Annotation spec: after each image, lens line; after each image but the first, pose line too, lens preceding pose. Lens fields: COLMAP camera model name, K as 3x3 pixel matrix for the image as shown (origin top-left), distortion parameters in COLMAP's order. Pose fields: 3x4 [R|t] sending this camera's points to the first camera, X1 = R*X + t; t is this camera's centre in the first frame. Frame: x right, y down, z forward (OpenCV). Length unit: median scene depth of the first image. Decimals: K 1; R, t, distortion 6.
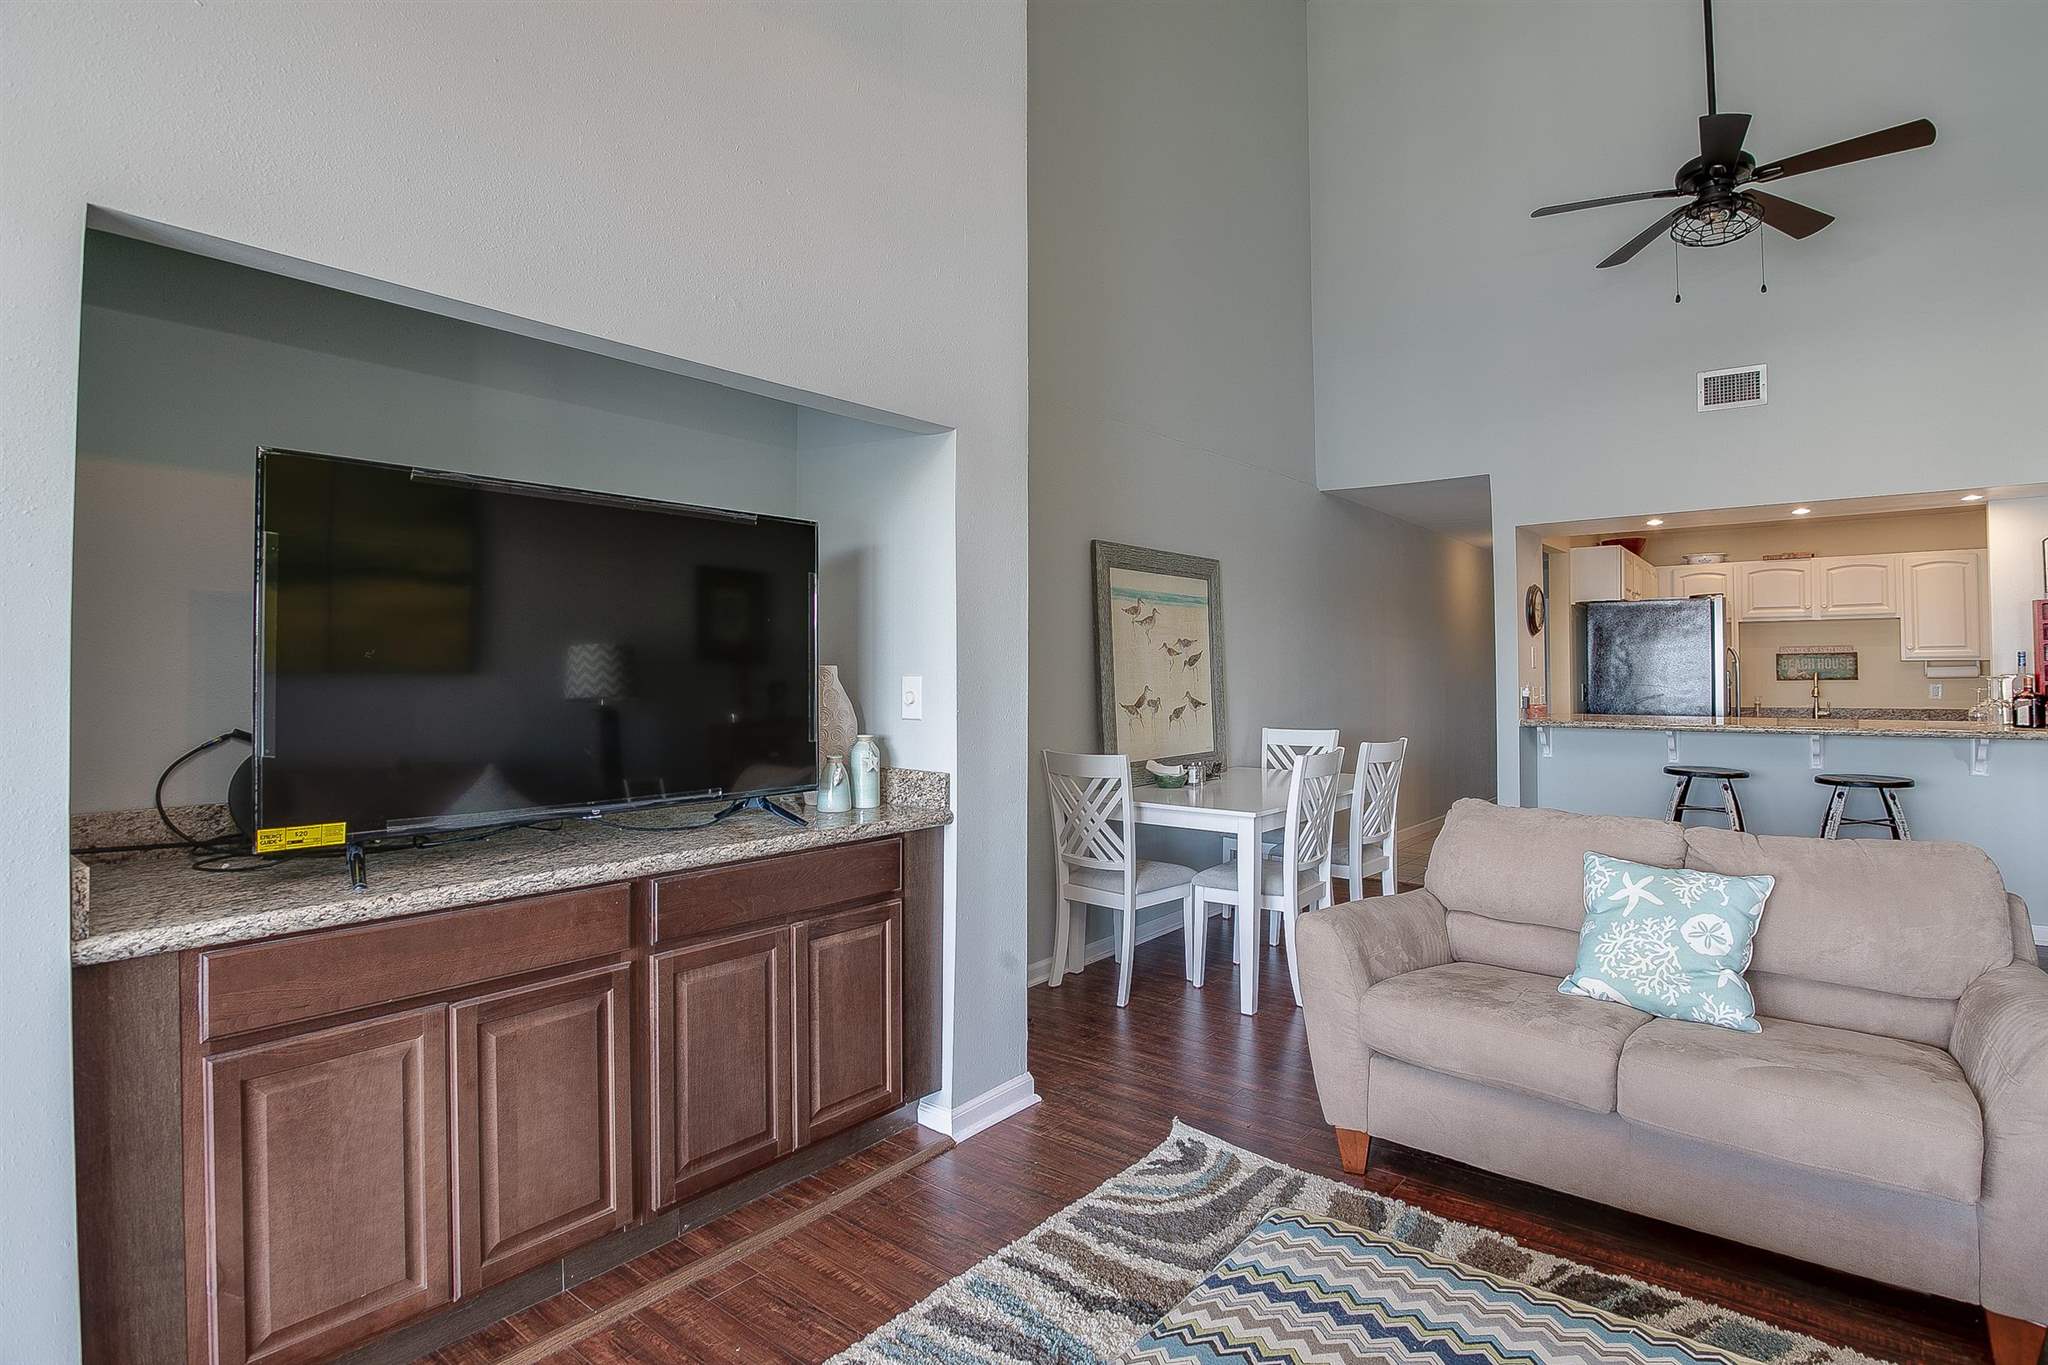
lens RADIAL K [[1017.1, 0, 1032.1], [0, 1017.1, 669.3], [0, 0, 1]] dist [-0.042810, 0.006081]
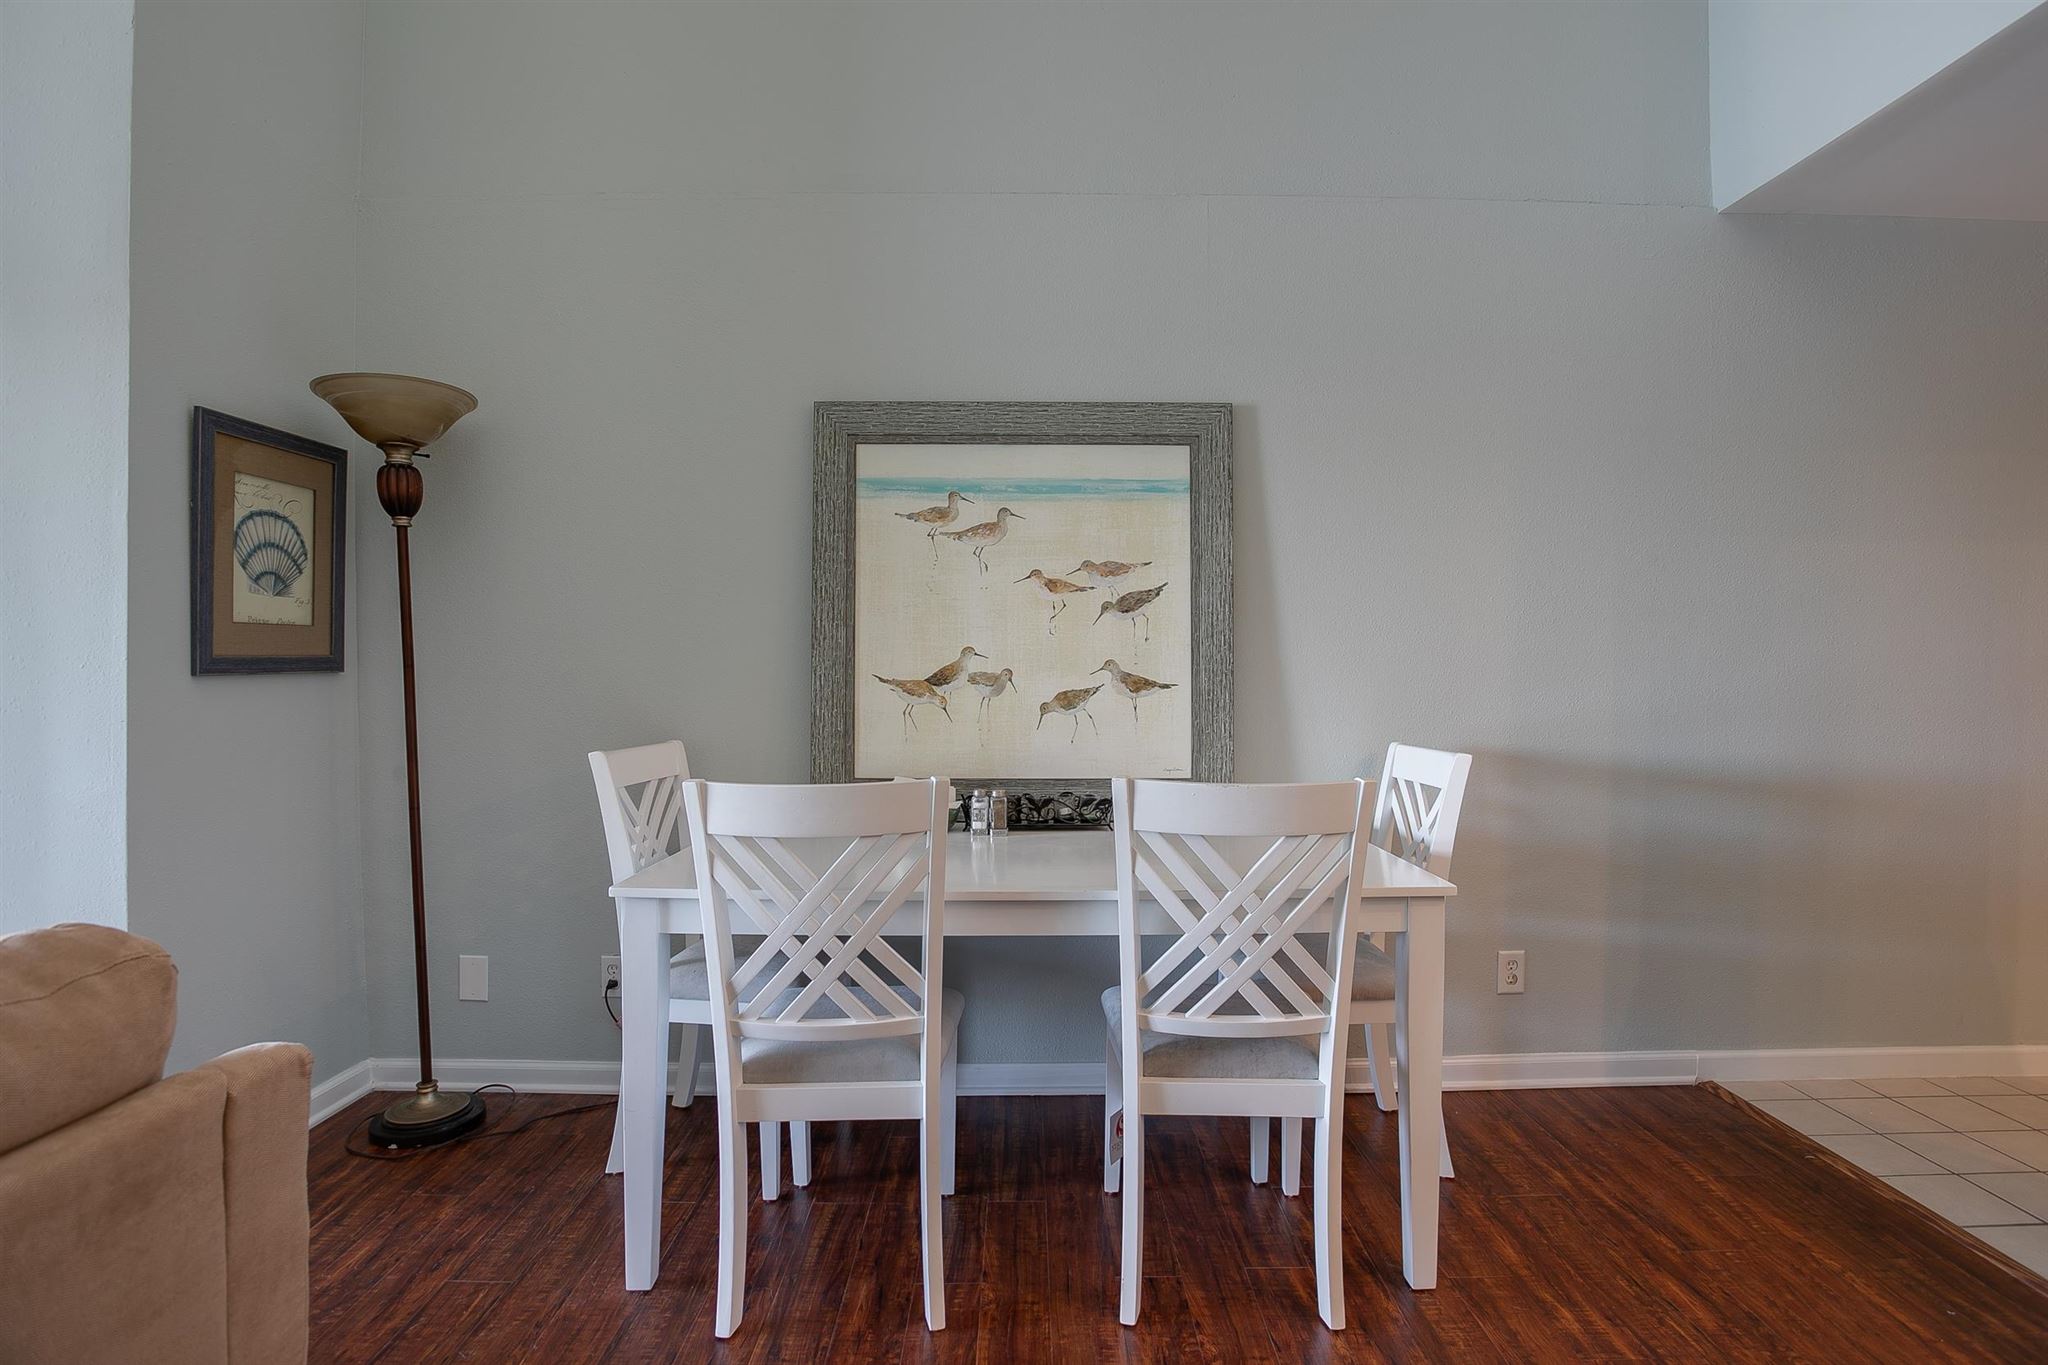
lens RADIAL K [[1017.1, 0, 1023.6], [0, 1017.1, 668.2], [0, 0, 1]] dist [-0.042810, 0.006081]
pose [[0.679855, 0.014711, -0.733199, 0.527947], [0.001468, 0.999769, 0.021420, 0.015068], [0.733345, -0.015639, 0.679676, 0.622343]]
